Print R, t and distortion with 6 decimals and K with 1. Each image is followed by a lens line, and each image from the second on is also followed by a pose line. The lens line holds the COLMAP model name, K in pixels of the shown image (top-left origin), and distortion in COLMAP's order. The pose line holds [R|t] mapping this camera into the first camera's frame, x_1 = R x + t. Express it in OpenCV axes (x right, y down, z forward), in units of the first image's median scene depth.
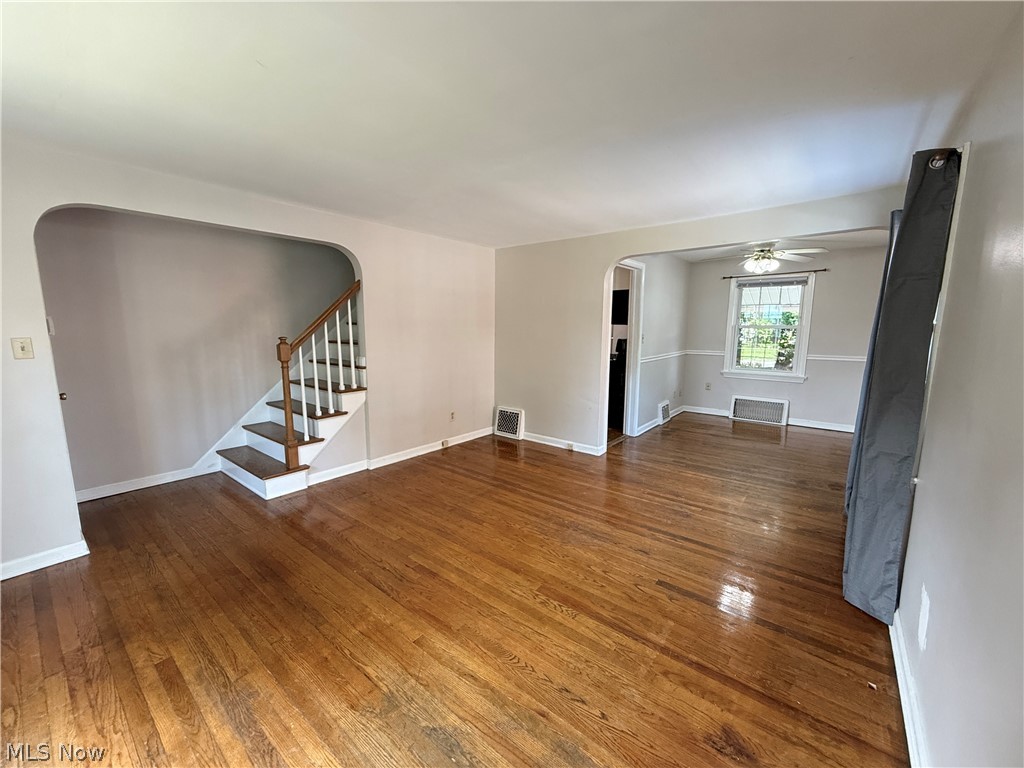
lens RADIAL K [[409.3, 0, 509.8], [0, 409.3, 383.8], [0, 0, 1]] dist [0.000687, 0.000054]
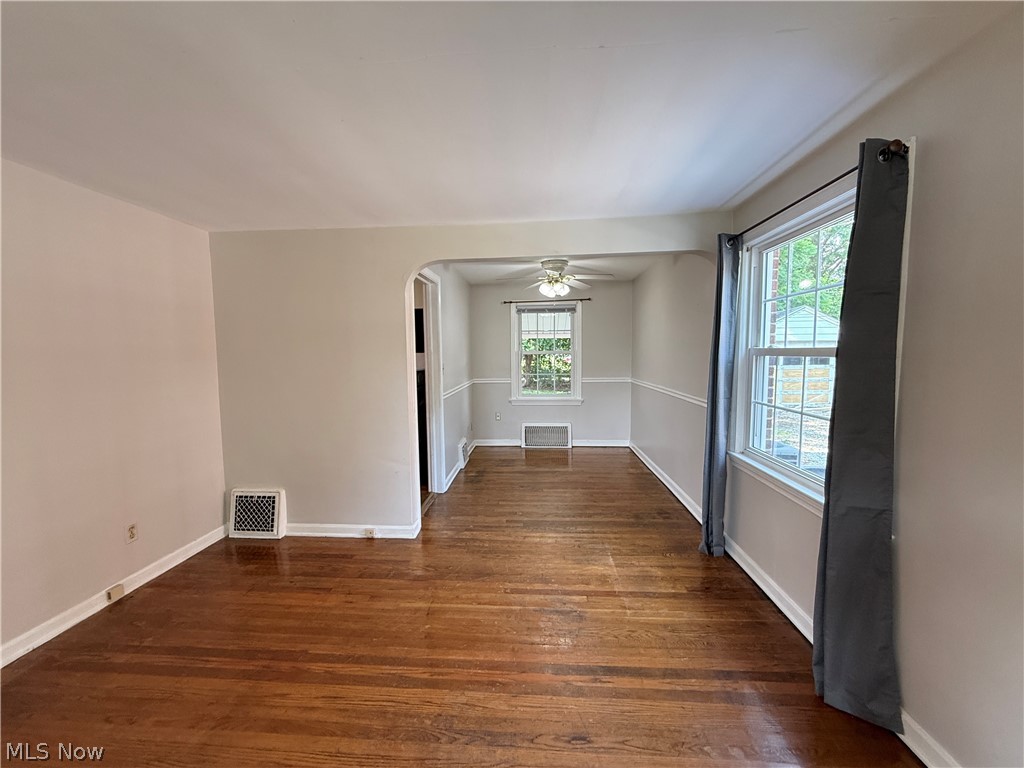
lens RADIAL K [[409.3, 0, 508.7], [0, 409.3, 383.5], [0, 0, 1]] dist [0.000687, 0.000054]
pose [[0.820128, -0.058728, 0.569159, -0.035074], [0.095999, 0.994742, -0.035687, -0.047970], [-0.564070, 0.083907, 0.821453, 0.309753]]
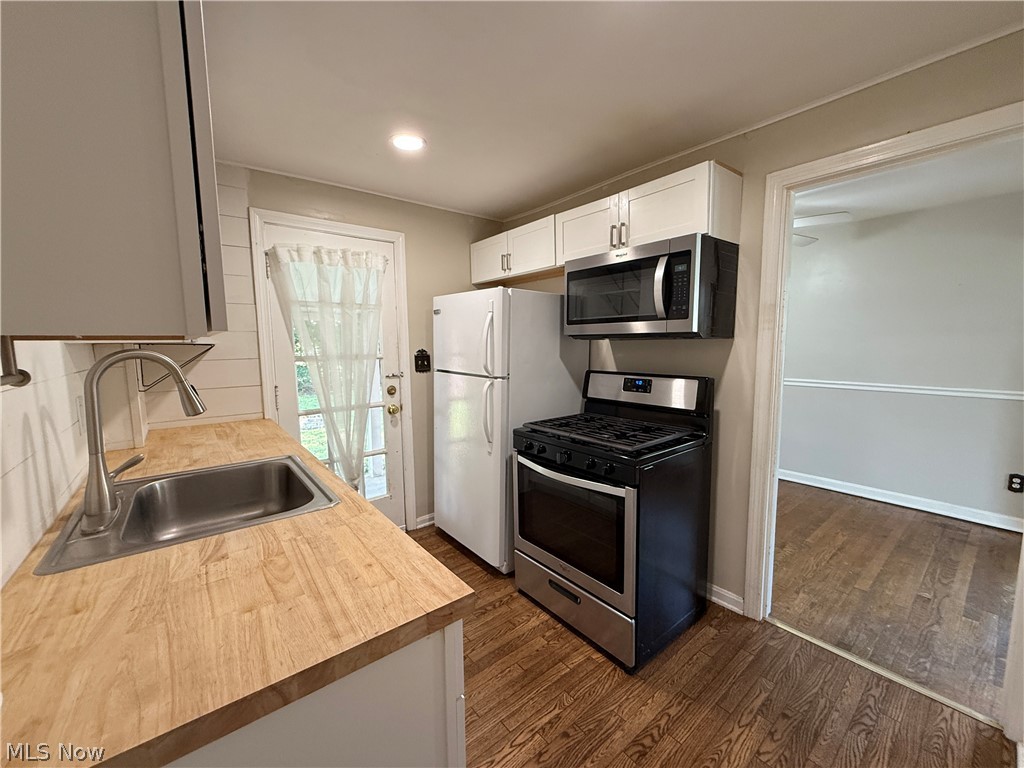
lens RADIAL K [[409.3, 0, 508.7], [0, 409.3, 383.4], [0, 0, 1]] dist [0.000687, 0.000054]
pose [[0.214799, -0.107789, 0.970692, -0.146487], [0.153183, 0.985308, 0.075515, -0.194801], [-0.964571, 0.132473, 0.228155, 1.333186]]
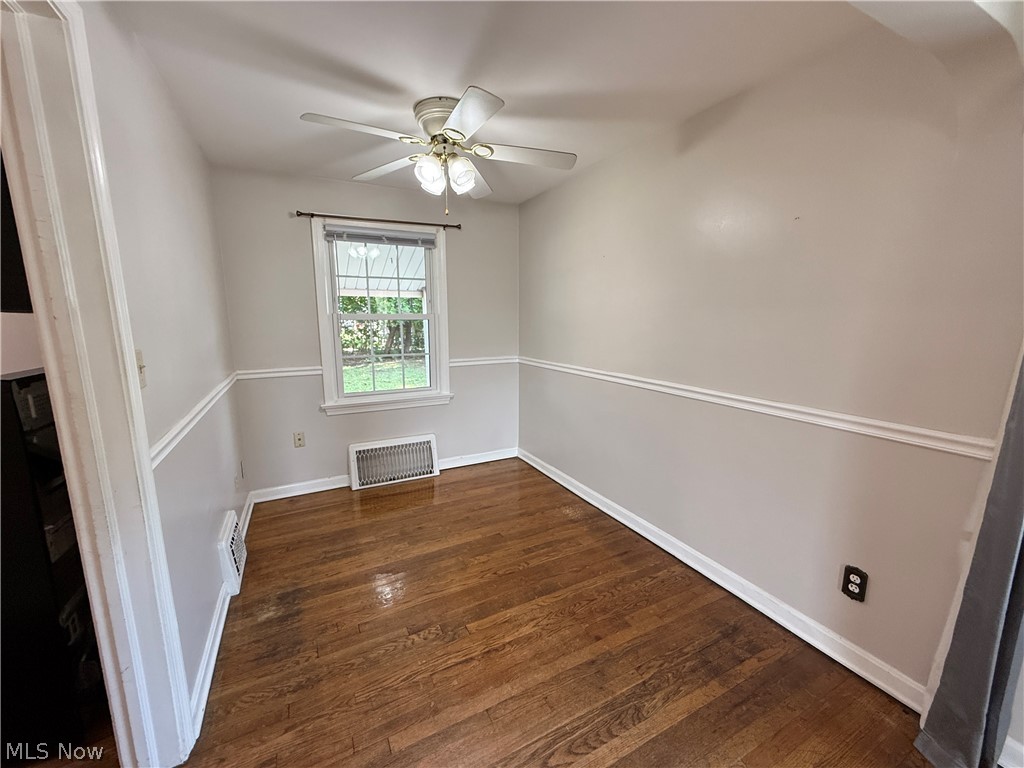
lens RADIAL K [[409.3, 0, 509.6], [0, 409.3, 382.9], [0, 0, 1]] dist [0.000687, 0.000054]
pose [[0.406791, -0.154554, 0.900352, 0.230135], [0.134503, 0.984976, 0.108310, -0.116531], [-0.903565, 0.077040, 0.421467, 0.824938]]
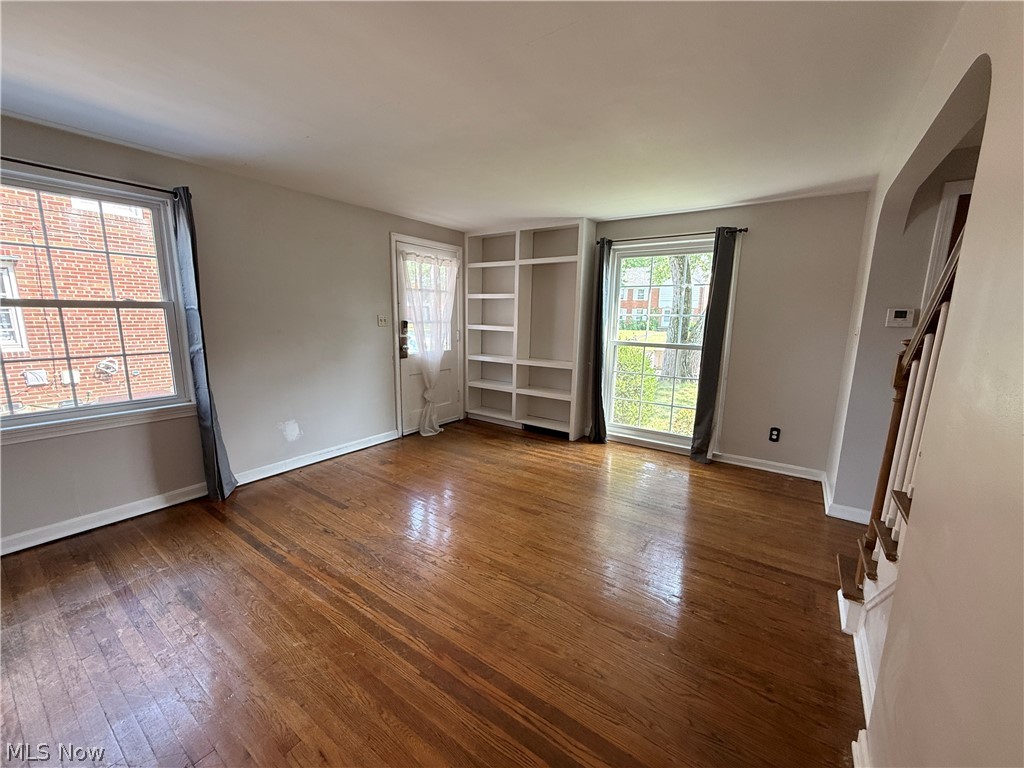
lens RADIAL K [[409.3, 0, 507.8], [0, 409.3, 384.0], [0, 0, 1]] dist [0.000687, 0.000054]
pose [[-0.997866, -0.008734, -0.064705, -0.029862], [-0.028321, 0.950833, 0.308406, -0.150609], [0.058830, 0.309581, -0.949051, 1.083591]]
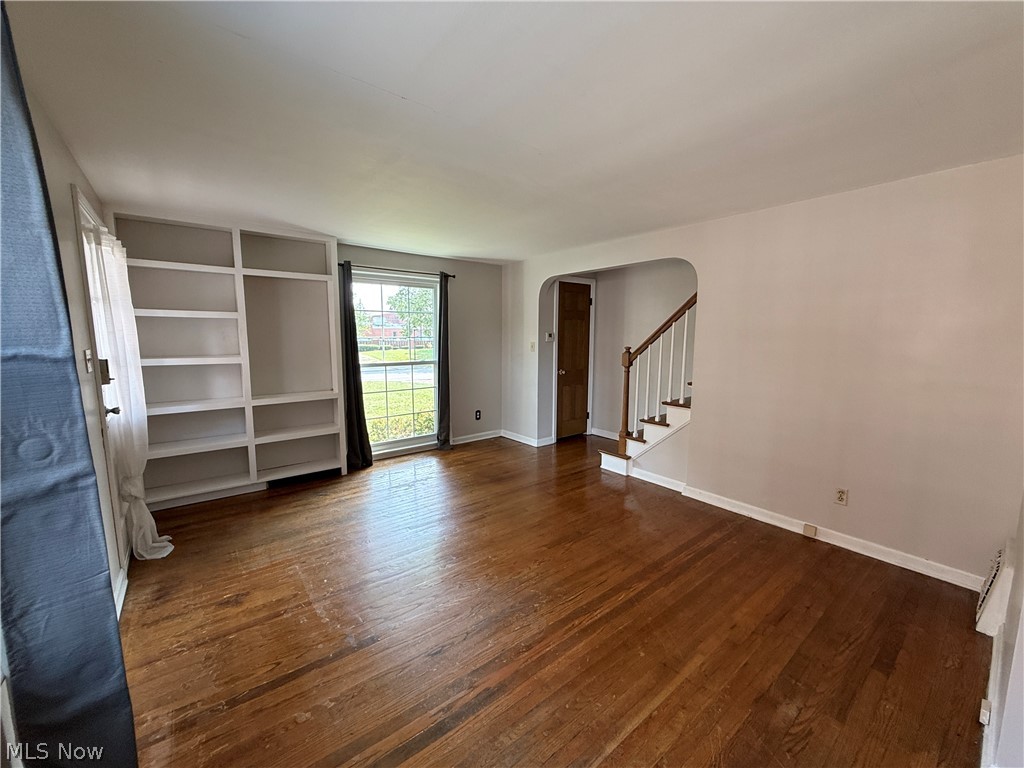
lens RADIAL K [[409.3, 0, 510.3], [0, 409.3, 385.2], [0, 0, 1]] dist [0.000687, 0.000054]
pose [[-0.220346, 0.116741, -0.968411, 0.542856], [-0.141793, 0.978433, 0.150212, -0.101857], [0.965061, 0.170413, -0.199040, 0.687859]]
